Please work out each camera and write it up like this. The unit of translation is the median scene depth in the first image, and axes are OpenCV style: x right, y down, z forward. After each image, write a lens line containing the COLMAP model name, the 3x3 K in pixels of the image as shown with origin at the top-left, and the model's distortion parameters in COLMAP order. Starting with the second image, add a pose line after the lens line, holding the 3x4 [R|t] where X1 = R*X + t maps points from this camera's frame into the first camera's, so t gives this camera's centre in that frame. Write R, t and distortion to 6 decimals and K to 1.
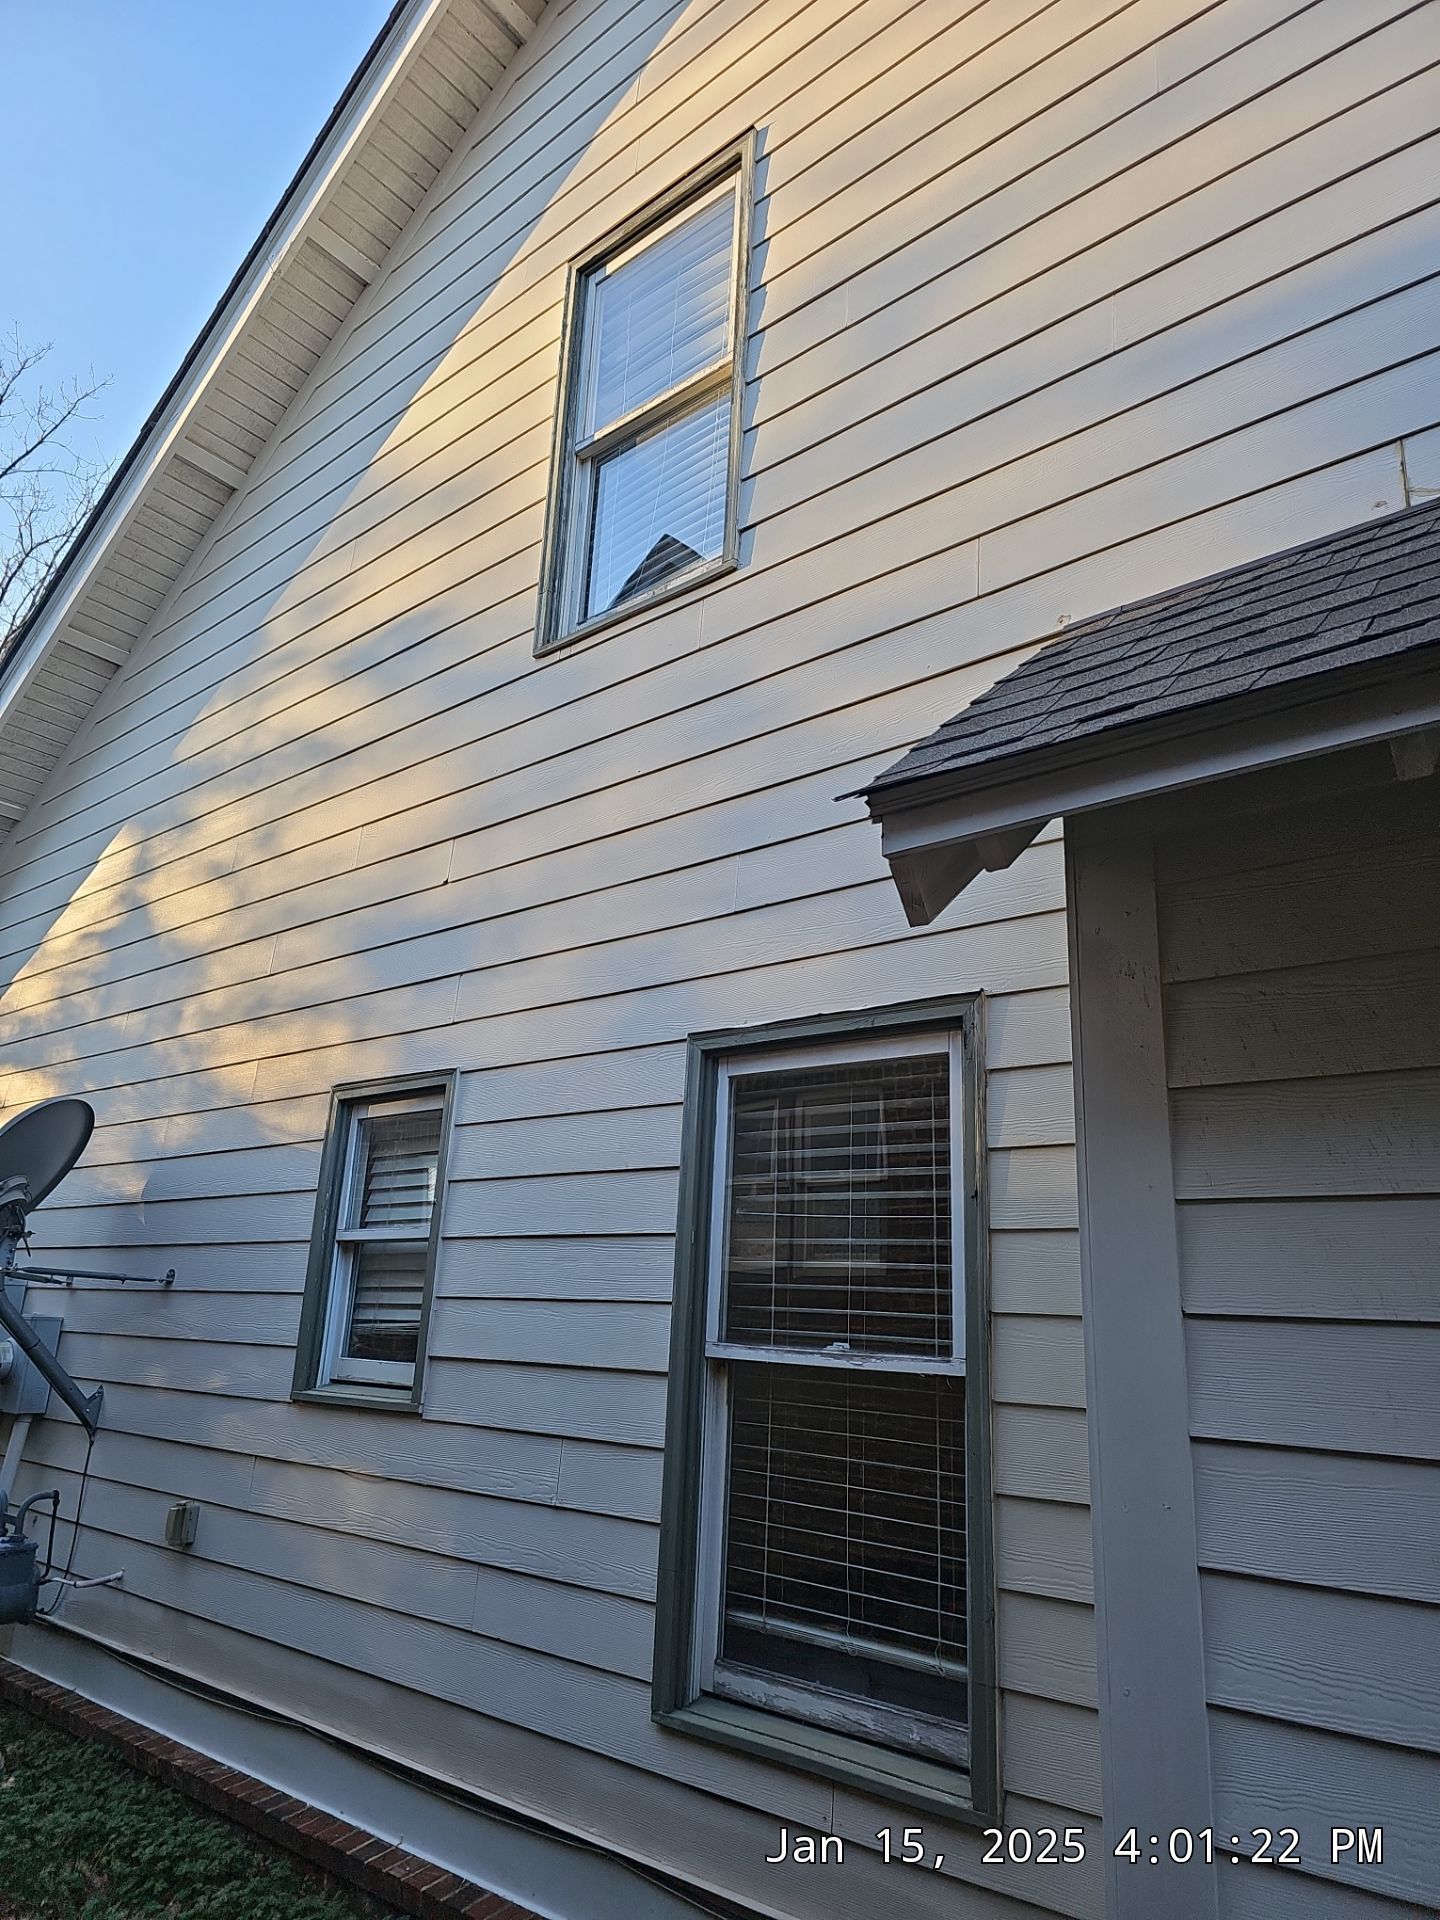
lens RADIAL K [[1243.2, 0, 713.6], [0, 1243.2, 965.5], [0, 0, 1]] dist [0.027408, -0.000664]
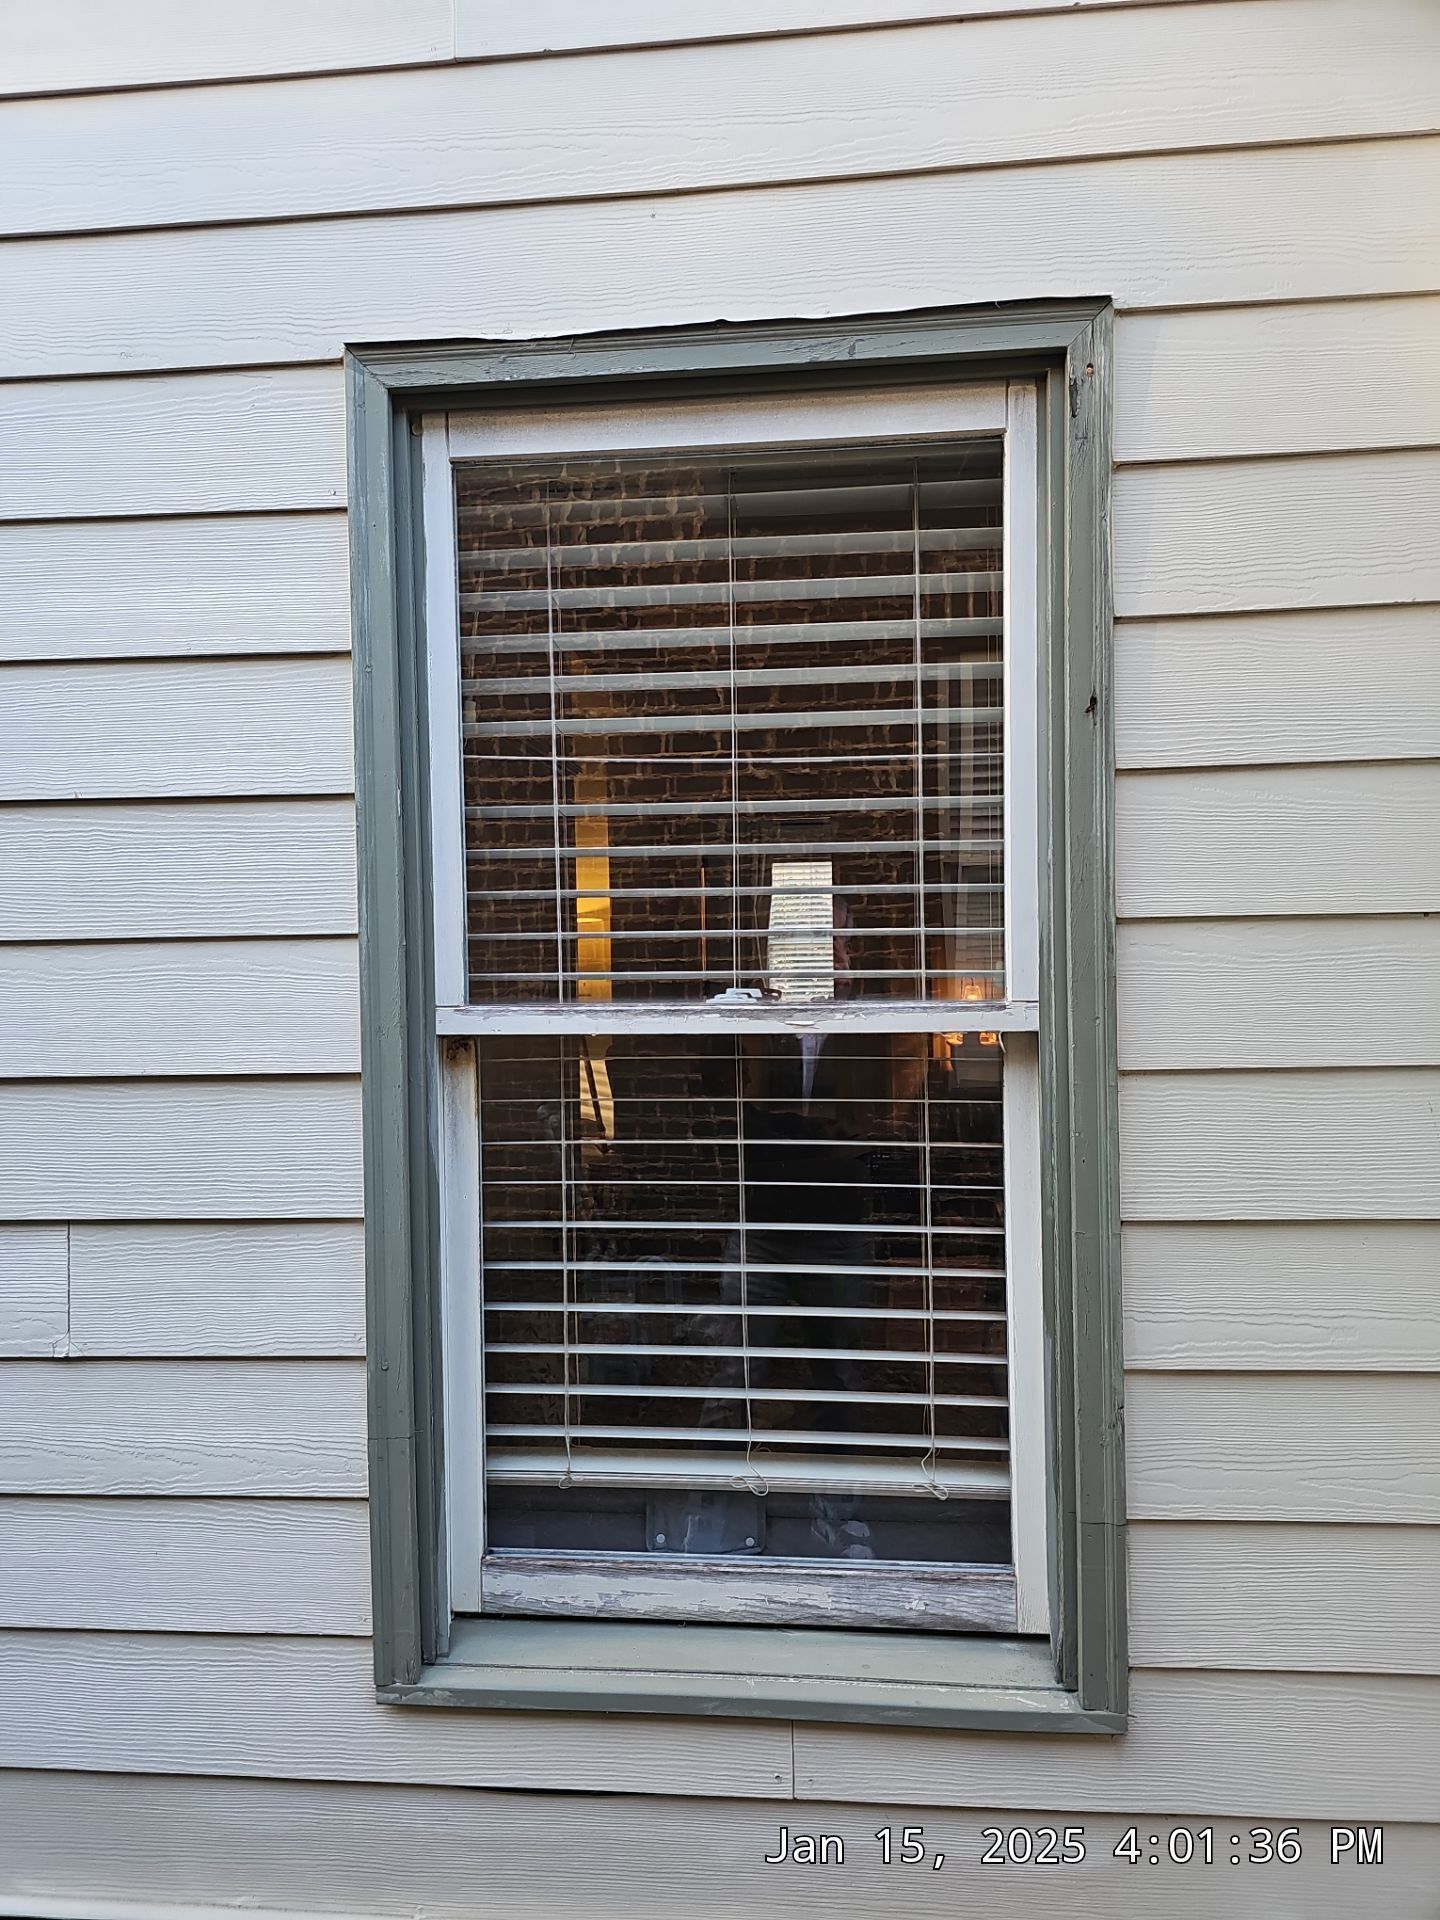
lens RADIAL K [[1428.9, 0, 720.0], [0, 1428.9, 960.0], [0, 0, 1]] dist [0.057771, 0.000050]
pose [[0.827080, -0.073562, 0.557249, -0.216892], [-0.103030, 0.954761, 0.278955, 0.107476], [-0.552561, -0.288132, 0.782085, 0.469759]]
